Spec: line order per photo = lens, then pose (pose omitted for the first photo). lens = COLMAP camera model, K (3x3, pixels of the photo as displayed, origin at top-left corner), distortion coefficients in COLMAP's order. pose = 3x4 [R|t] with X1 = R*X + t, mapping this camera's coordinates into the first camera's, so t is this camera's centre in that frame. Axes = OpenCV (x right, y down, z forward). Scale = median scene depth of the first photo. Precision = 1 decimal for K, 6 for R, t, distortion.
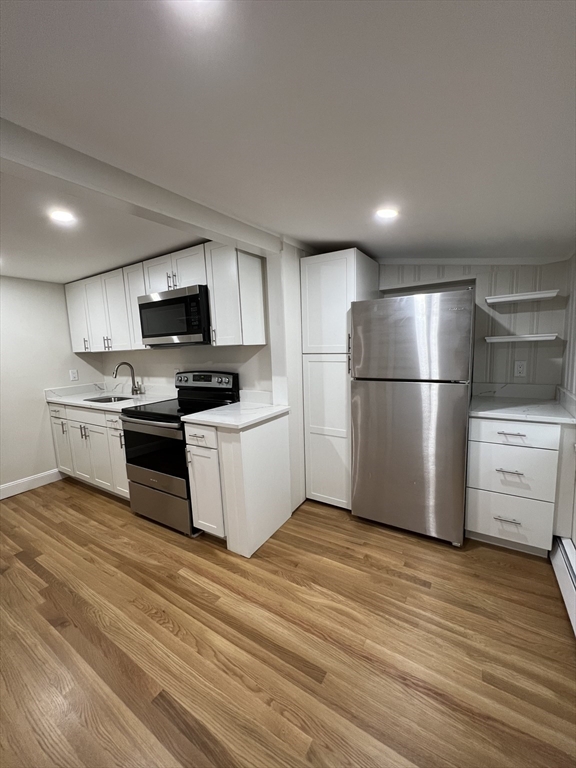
lens RADIAL K [[306.5, 0, 288.9], [0, 306.5, 384.1], [0, 0, 1]] dist [0.001007, 0.000779]
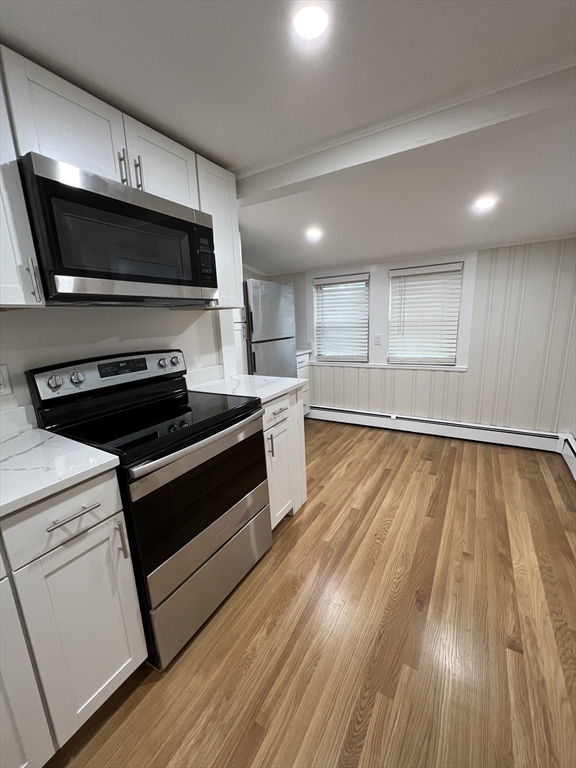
lens RADIAL K [[306.5, 0, 292.2], [0, 306.5, 385.2], [0, 0, 1]] dist [0.001007, 0.000779]
pose [[-0.022427, -0.173845, 0.984518, -1.115825], [0.168733, 0.969980, 0.175122, -0.045068], [-0.985407, 0.170048, 0.007579, 0.936358]]
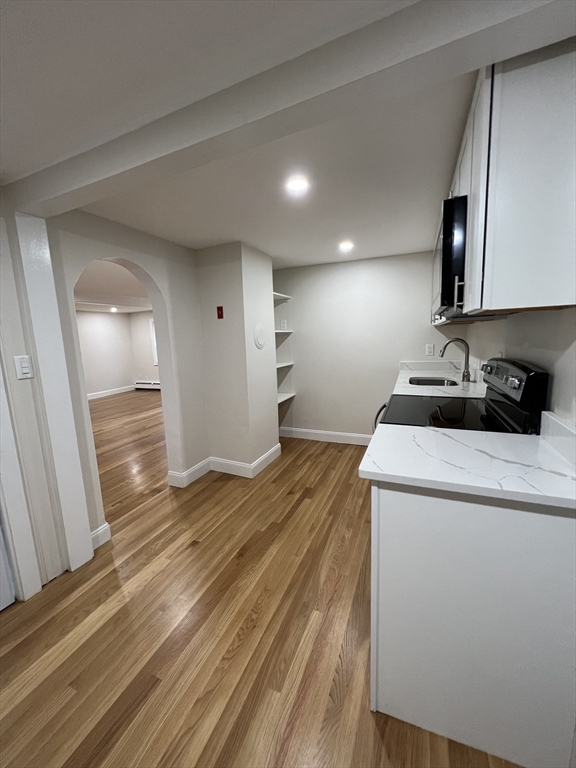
lens RADIAL K [[306.5, 0, 291.4], [0, 306.5, 384.7], [0, 0, 1]] dist [0.001007, 0.000779]
pose [[0.173292, 0.185146, -0.967311, 0.257249], [-0.092787, 0.980872, 0.171119, -0.077138], [0.980490, 0.060100, 0.187157, 0.698125]]
